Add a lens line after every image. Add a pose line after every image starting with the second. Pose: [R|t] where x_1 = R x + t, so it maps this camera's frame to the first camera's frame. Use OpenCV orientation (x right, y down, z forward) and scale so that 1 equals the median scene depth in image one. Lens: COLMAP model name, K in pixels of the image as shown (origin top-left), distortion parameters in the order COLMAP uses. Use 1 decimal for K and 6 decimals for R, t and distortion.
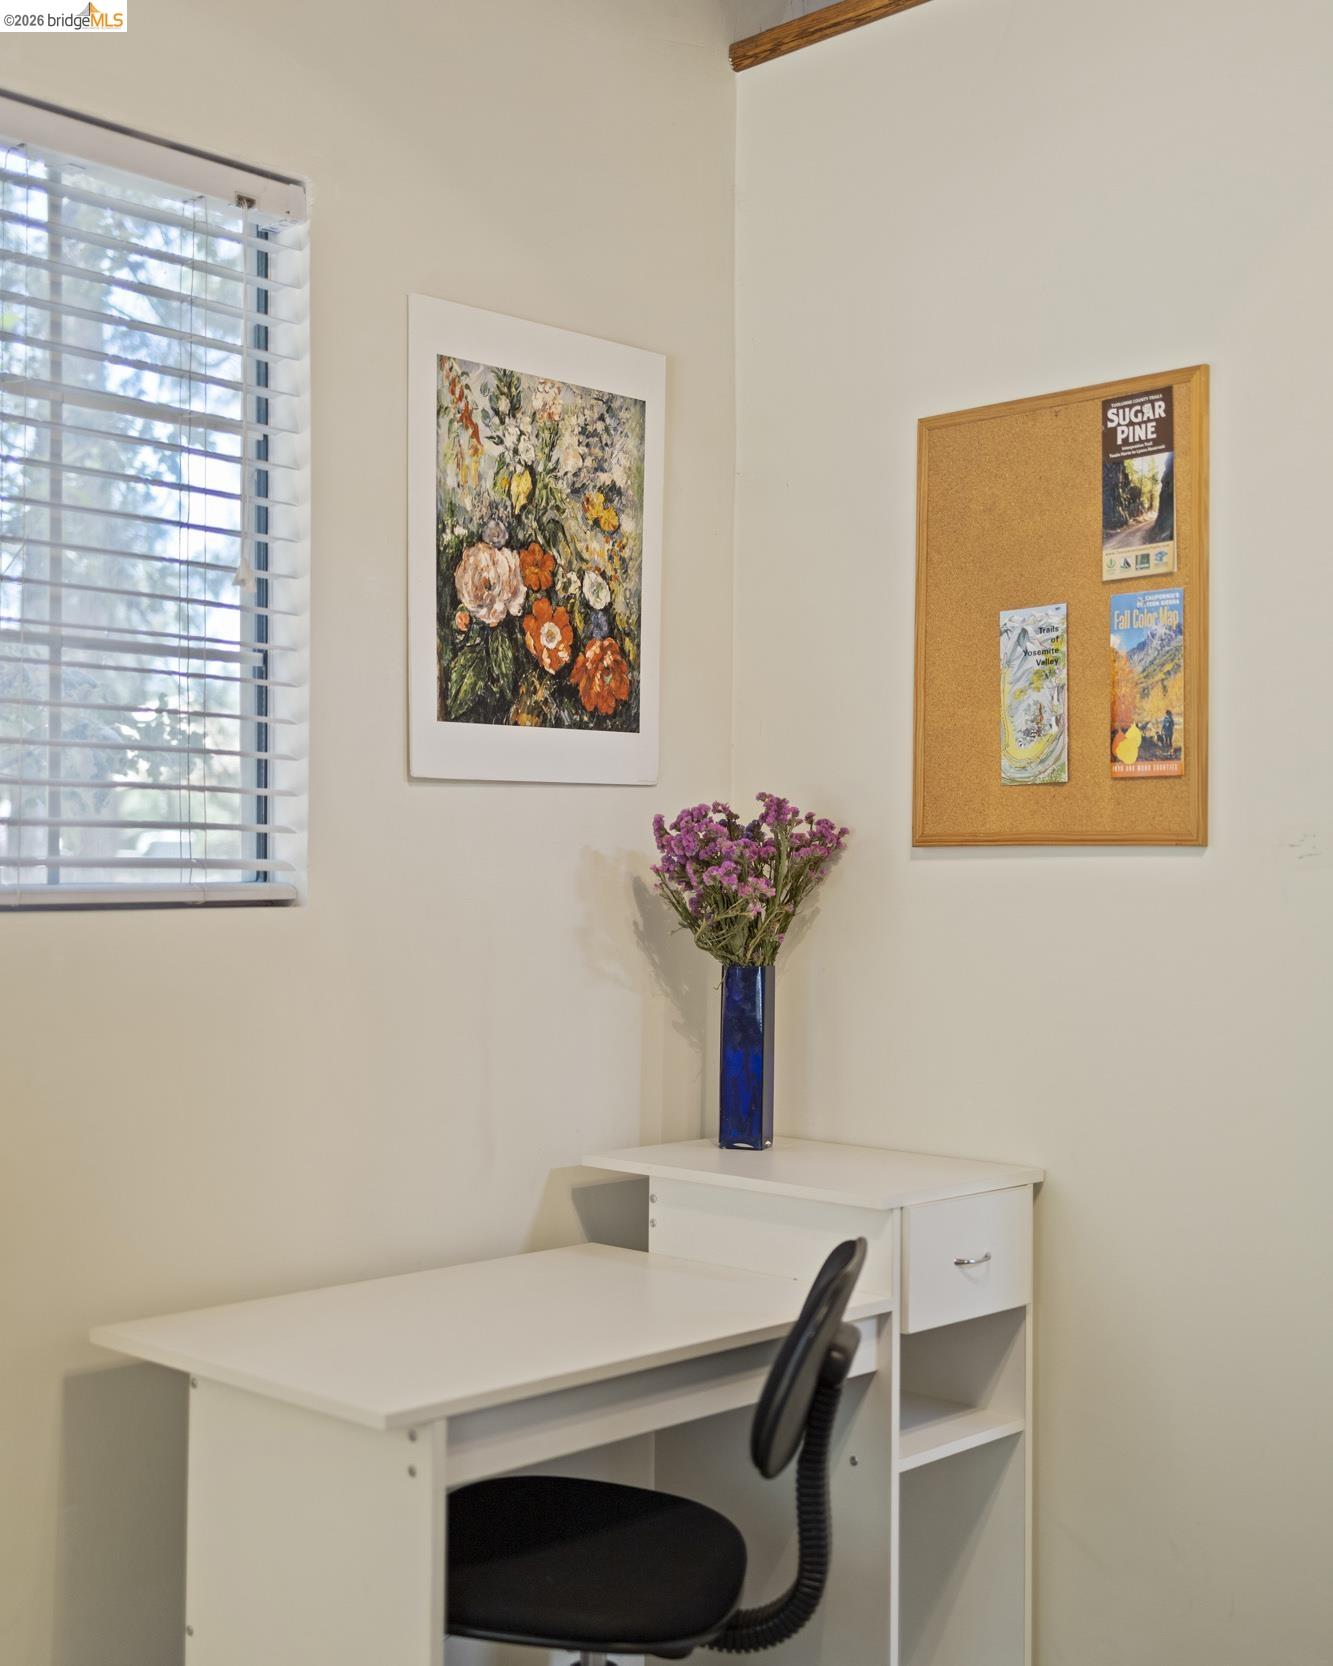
lens RADIAL K [[2046.9, 0, 666.8], [0, 2046.9, 835.3], [0, 0, 1]] dist [0.024519, 0.000000]
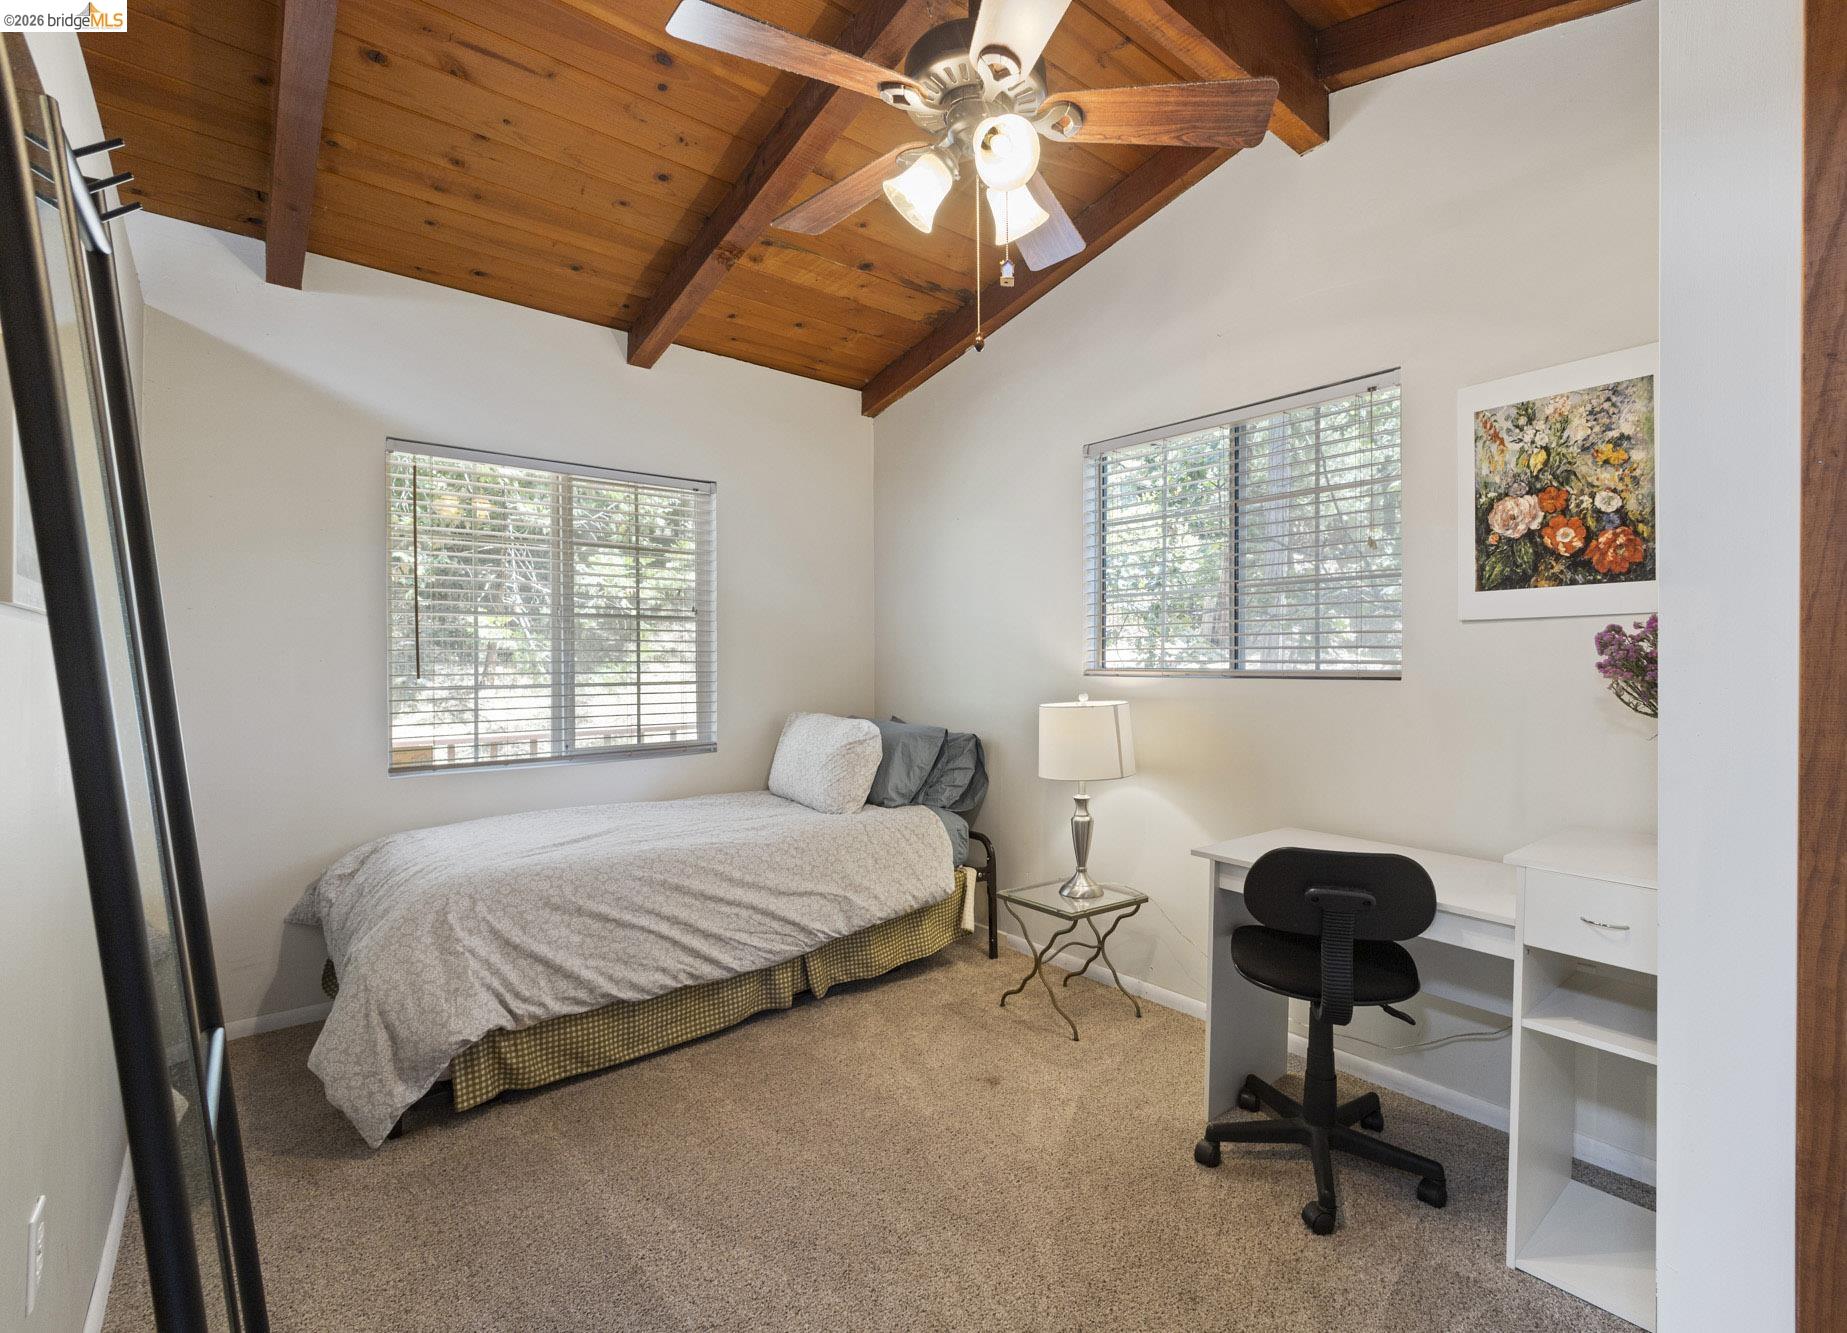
lens RADIAL K [[834.7, 0, 925.3], [0, 834.7, 667.5], [0, 0, 1]] dist [0.000079, -0.000010]
pose [[-0.136131, 0.003186, -0.990686, 0.755835], [0.013499, 0.999908, 0.001361, 0.010844], [0.990599, -0.013188, -0.136161, 0.544130]]
